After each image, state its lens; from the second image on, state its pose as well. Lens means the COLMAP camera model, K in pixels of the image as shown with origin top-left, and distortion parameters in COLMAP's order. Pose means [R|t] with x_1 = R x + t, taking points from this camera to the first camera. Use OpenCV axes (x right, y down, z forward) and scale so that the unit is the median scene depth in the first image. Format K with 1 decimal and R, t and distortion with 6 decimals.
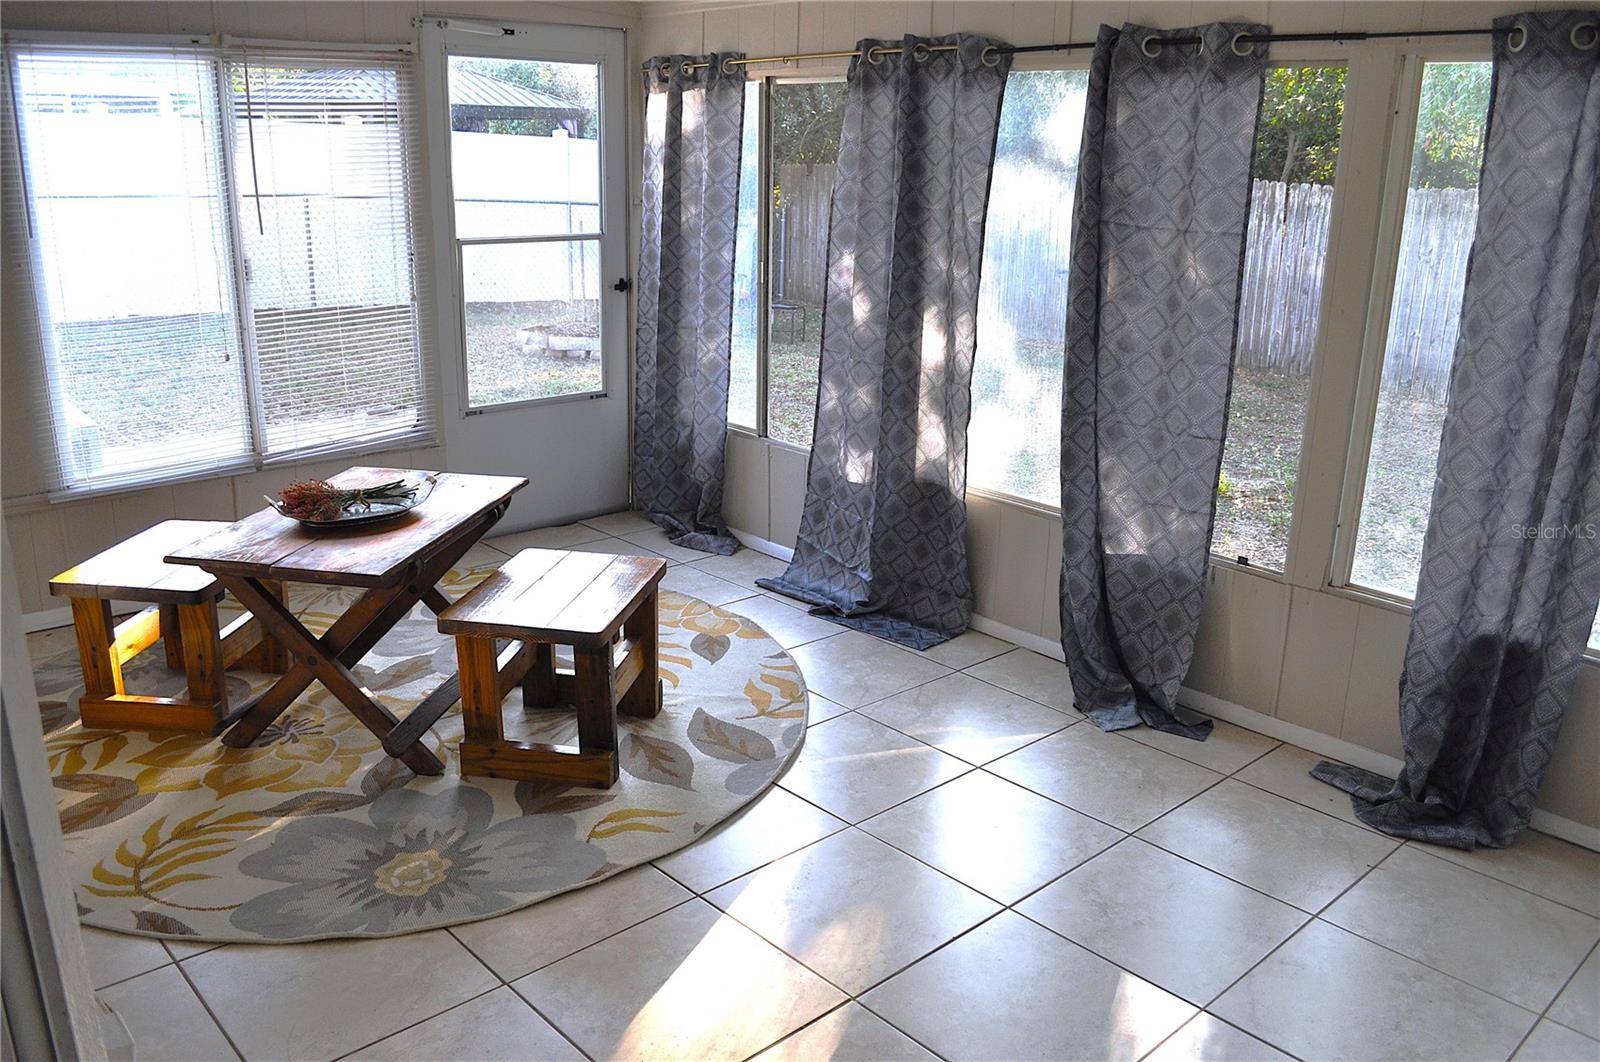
lens RADIAL K [[1266.2, 0, 801.2], [0, 1266.2, 529.2], [0, 0, 1]] dist [-0.083087, 0.011988]
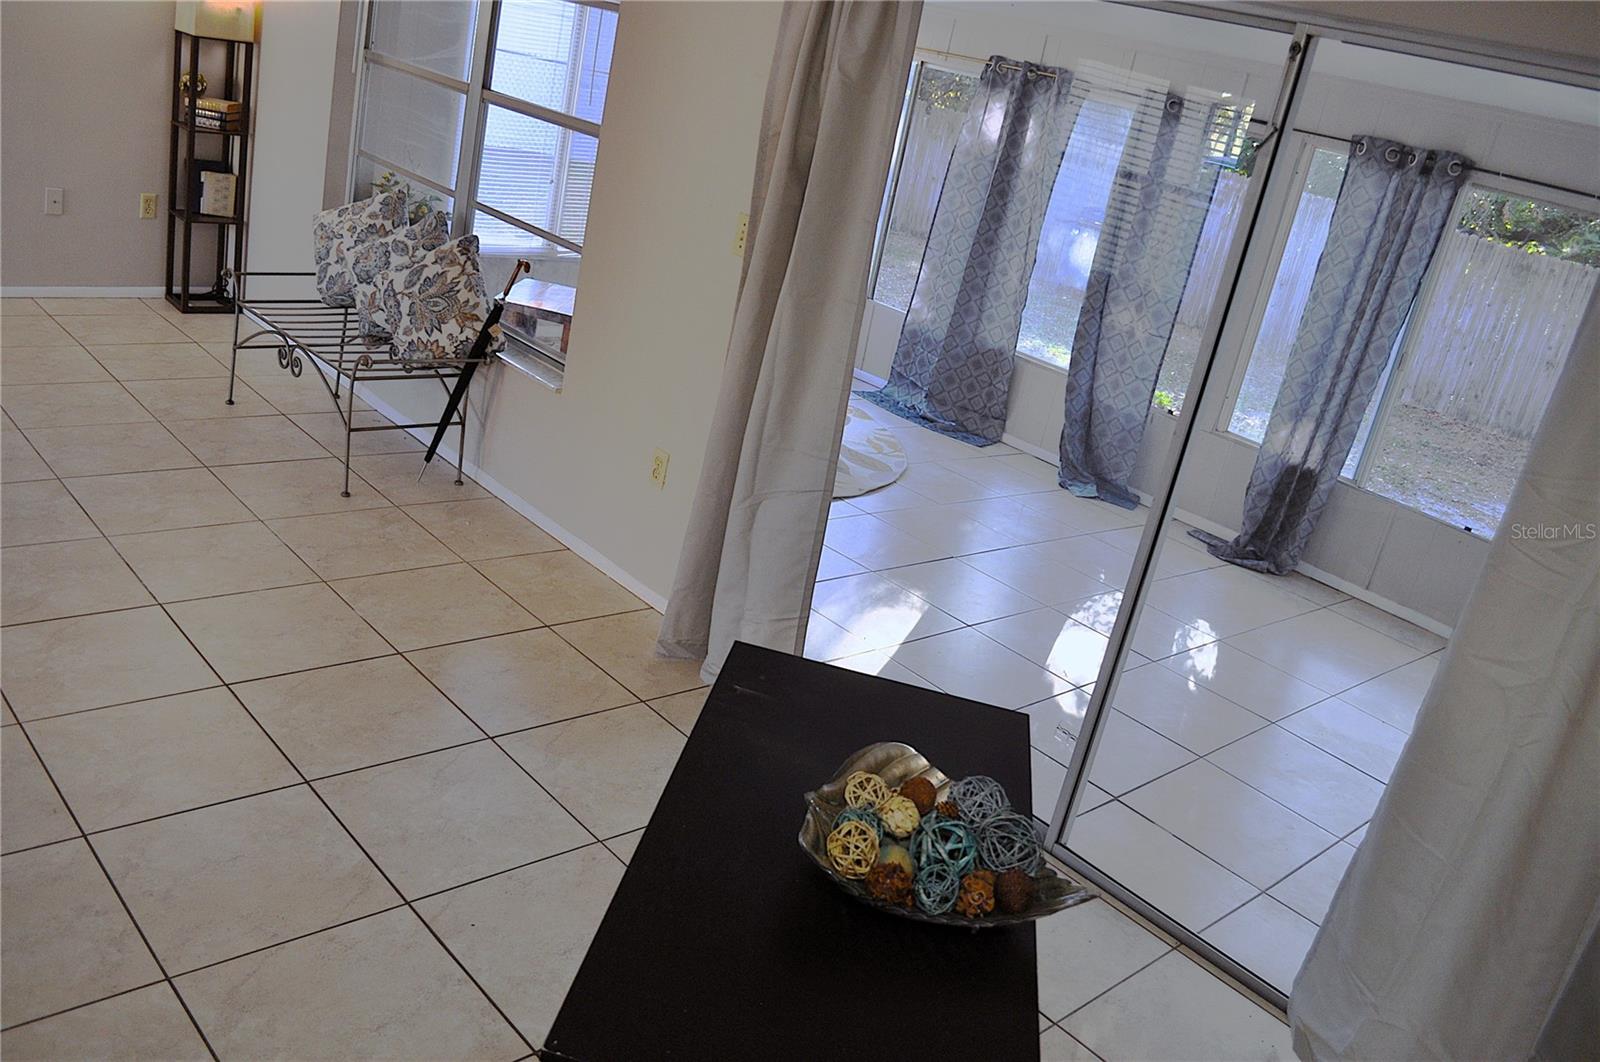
lens RADIAL K [[1334.4, 0, 815.7], [0, 1334.4, 519.1], [0, 0, 1]] dist [-0.079230, 0.010322]
pose [[0.983432, 0.162916, 0.079501, -0.278089], [-0.166854, 0.984924, 0.045654, 0.189449], [-0.070864, -0.058162, 0.995789, -0.883503]]
